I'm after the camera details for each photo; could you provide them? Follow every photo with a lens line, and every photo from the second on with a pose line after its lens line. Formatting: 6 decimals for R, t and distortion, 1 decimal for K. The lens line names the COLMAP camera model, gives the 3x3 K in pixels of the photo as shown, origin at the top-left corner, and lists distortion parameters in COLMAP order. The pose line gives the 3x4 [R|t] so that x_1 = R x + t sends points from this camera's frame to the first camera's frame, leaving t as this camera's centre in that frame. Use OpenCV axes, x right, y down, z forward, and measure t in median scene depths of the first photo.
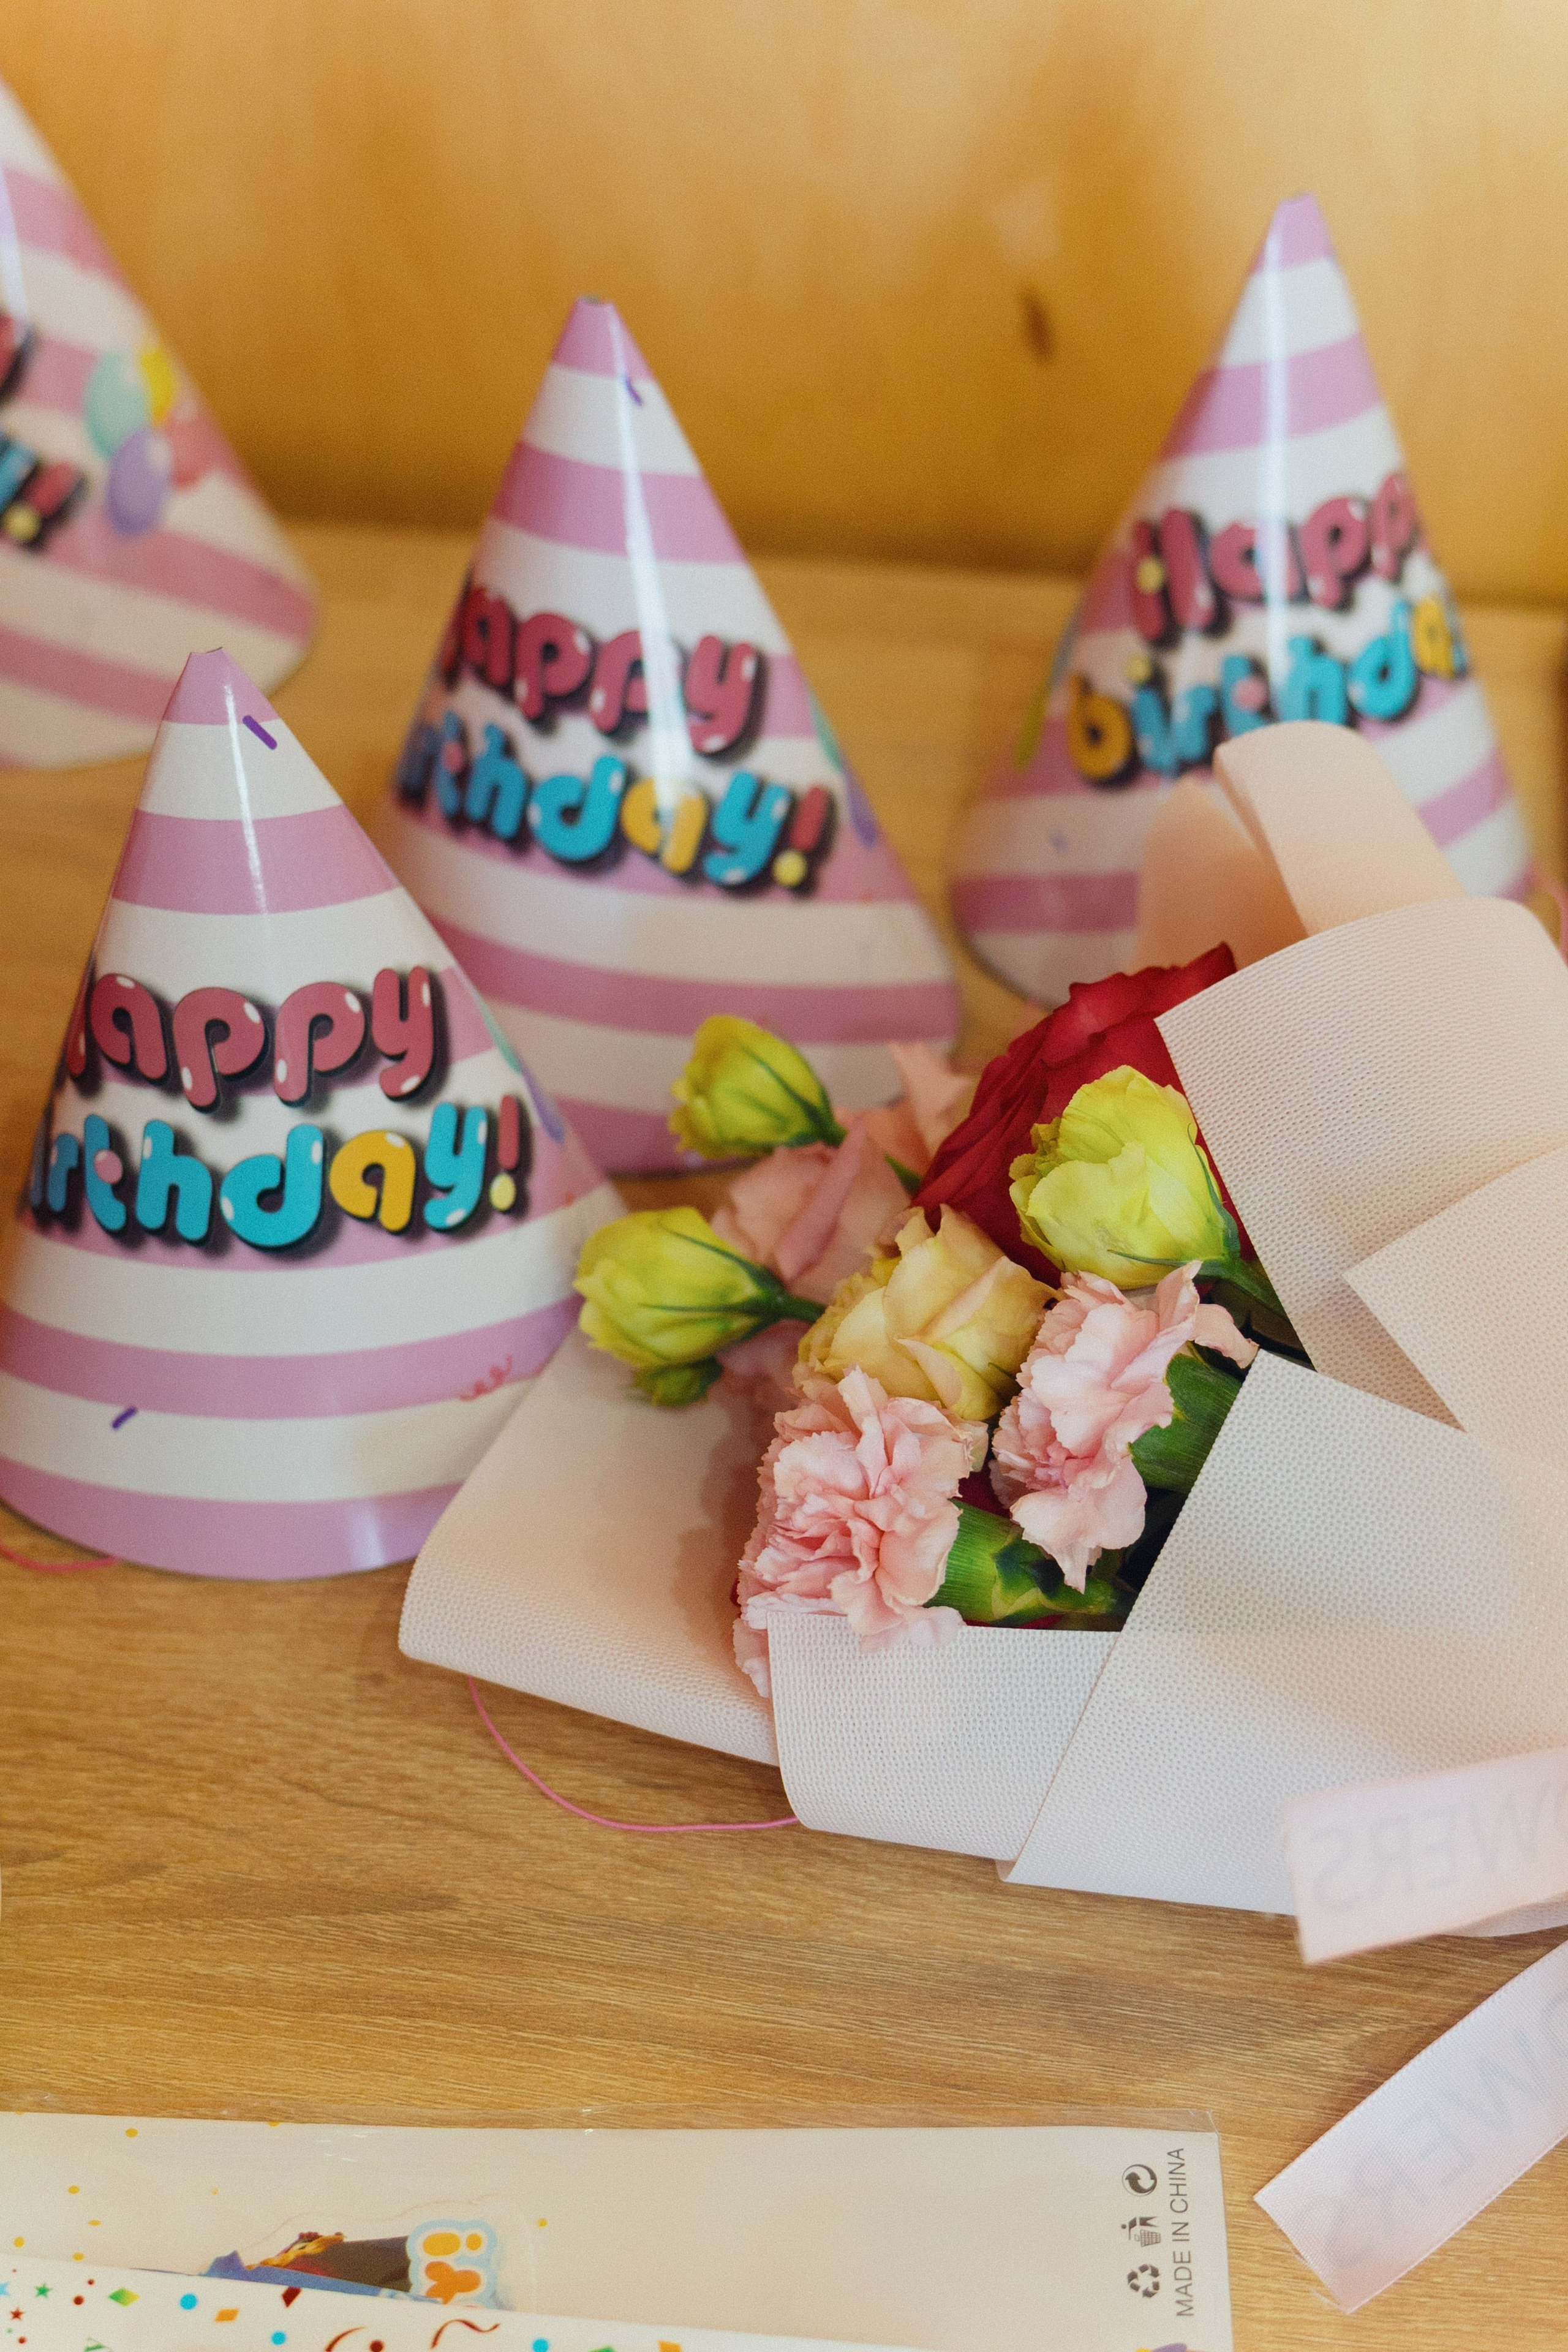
lens RADIAL K [[3587.0, 0, 784.0], [0, 3587.0, 1176.0], [0, 0, 1]] dist [0.276664, -1.690621]
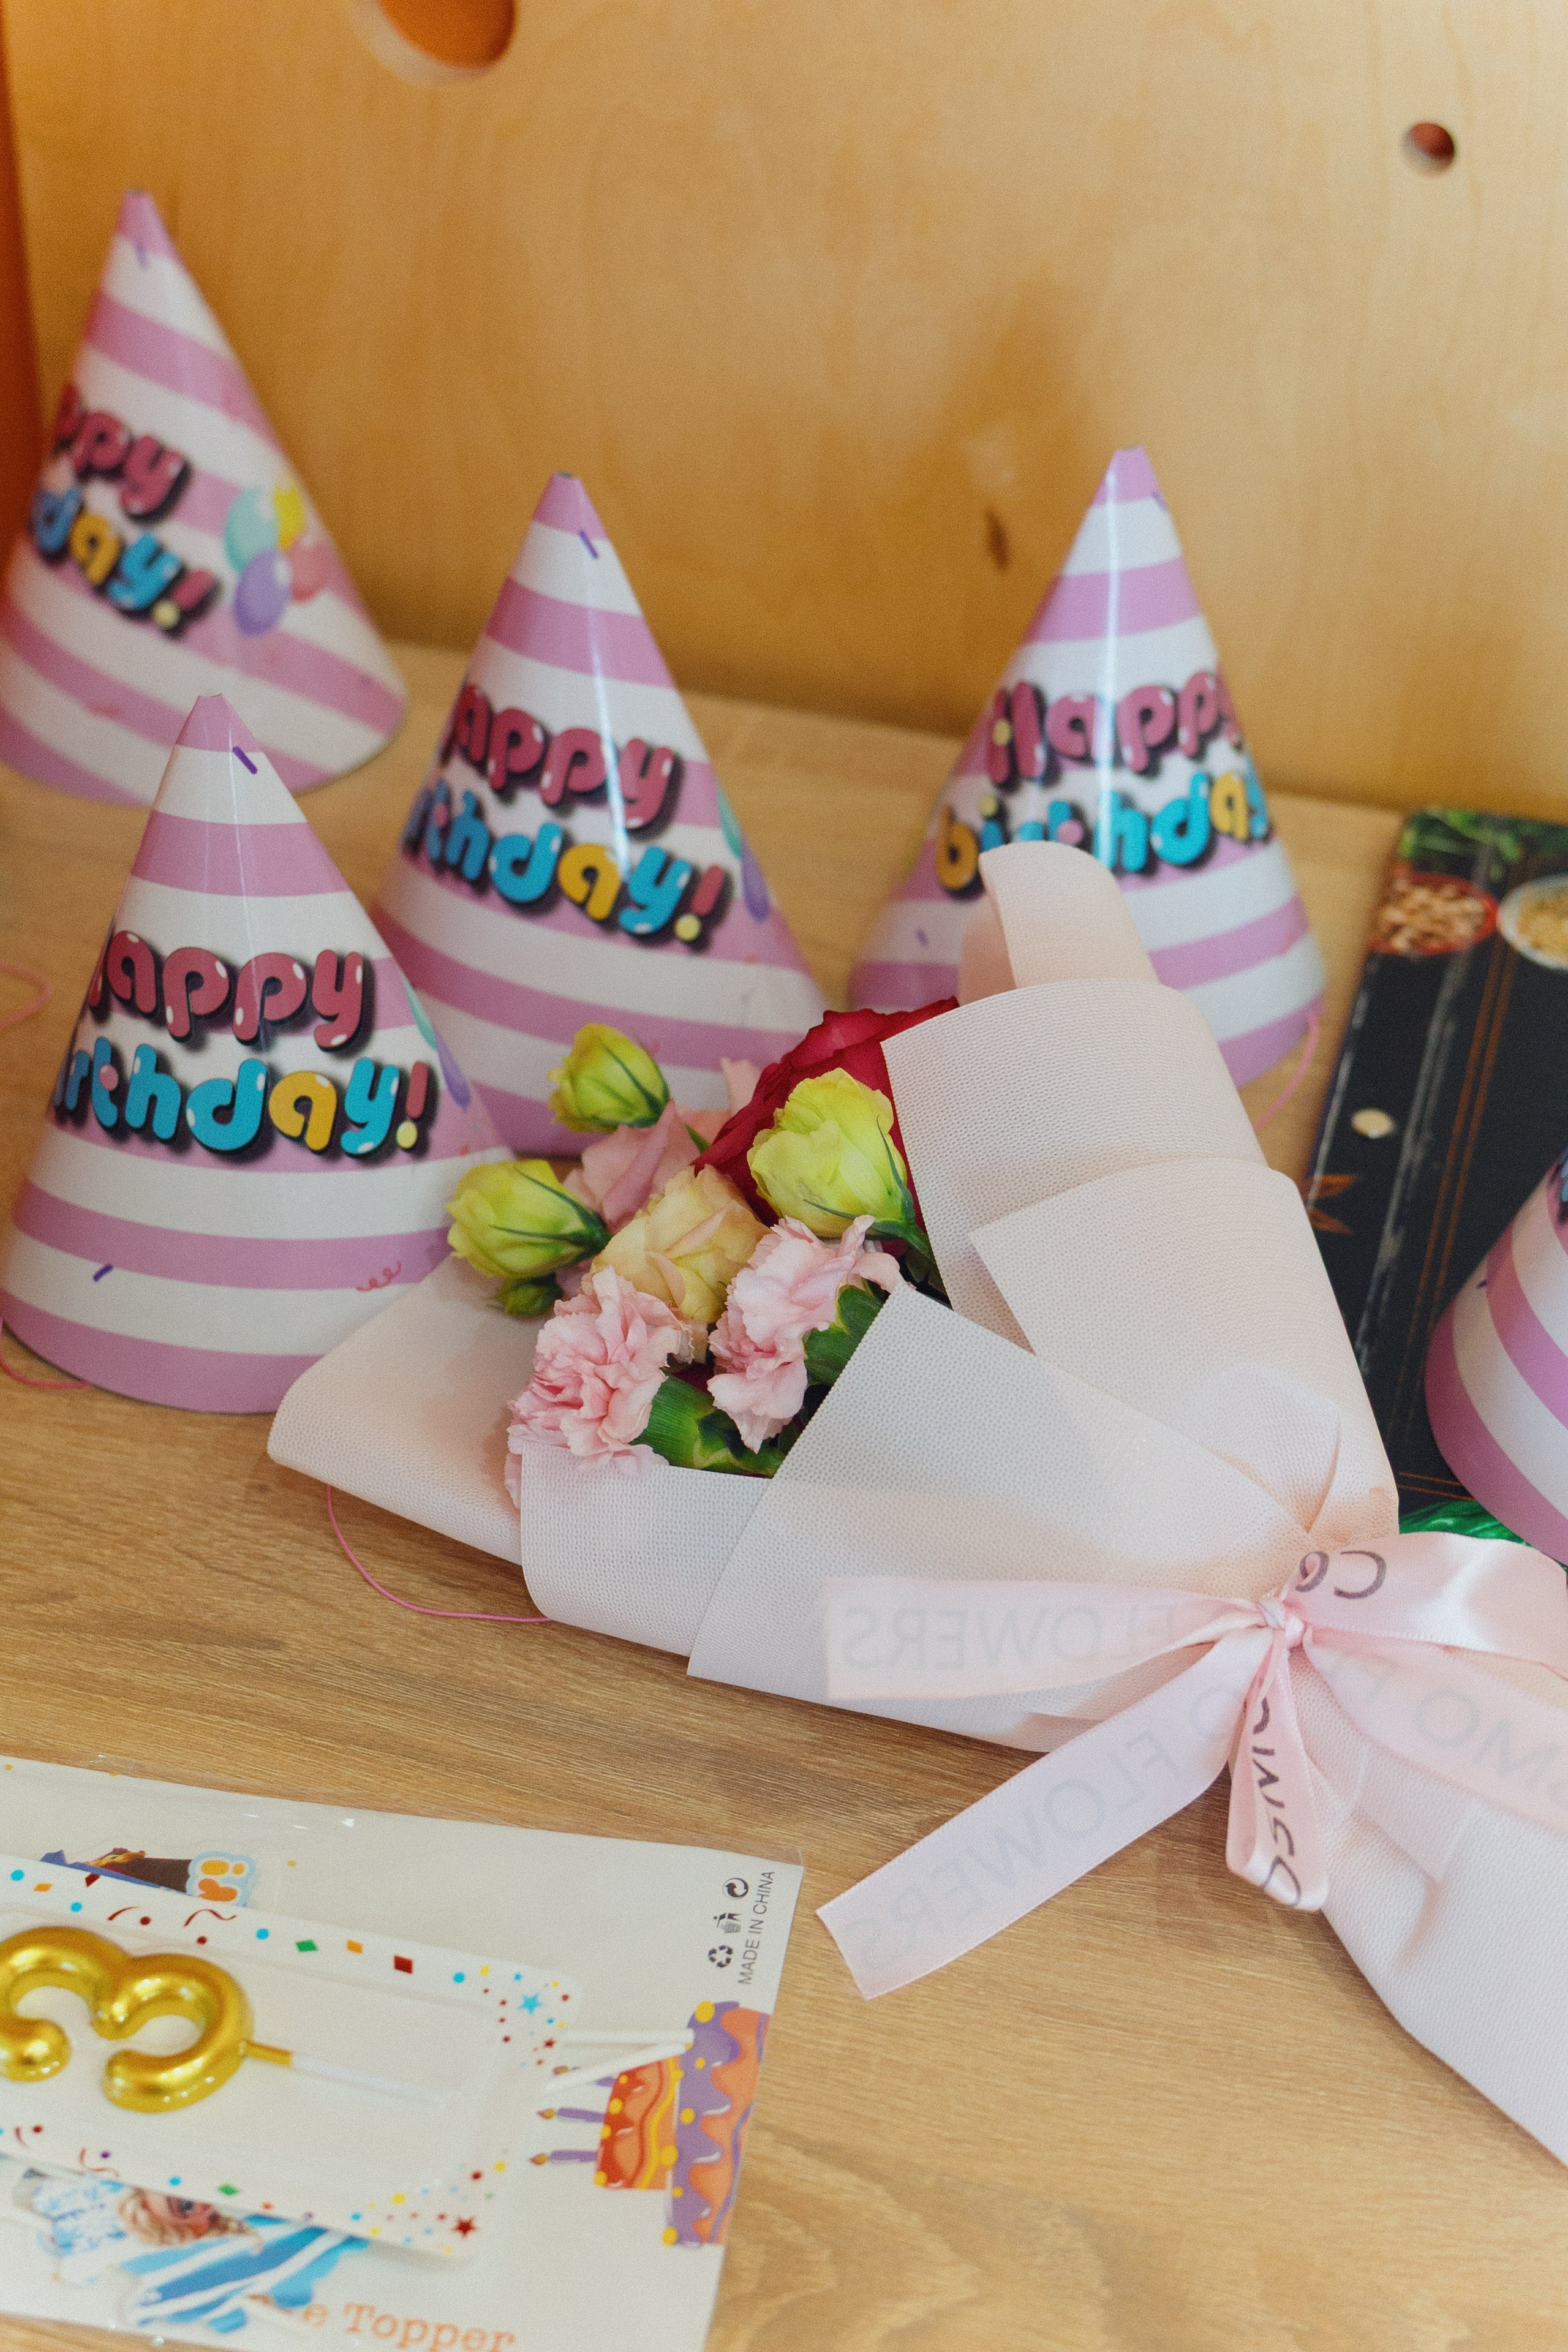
lens RADIAL K [[3587.0, 0, 784.0], [0, 3587.0, 1176.0], [0, 0, 1]] dist [0.276664, -1.690621]
pose [[0.989826, 0.109949, -0.090315, 0.183020], [-0.115150, 0.991849, -0.054544, 0.077330], [0.083581, 0.064389, 0.994419, -0.298835]]
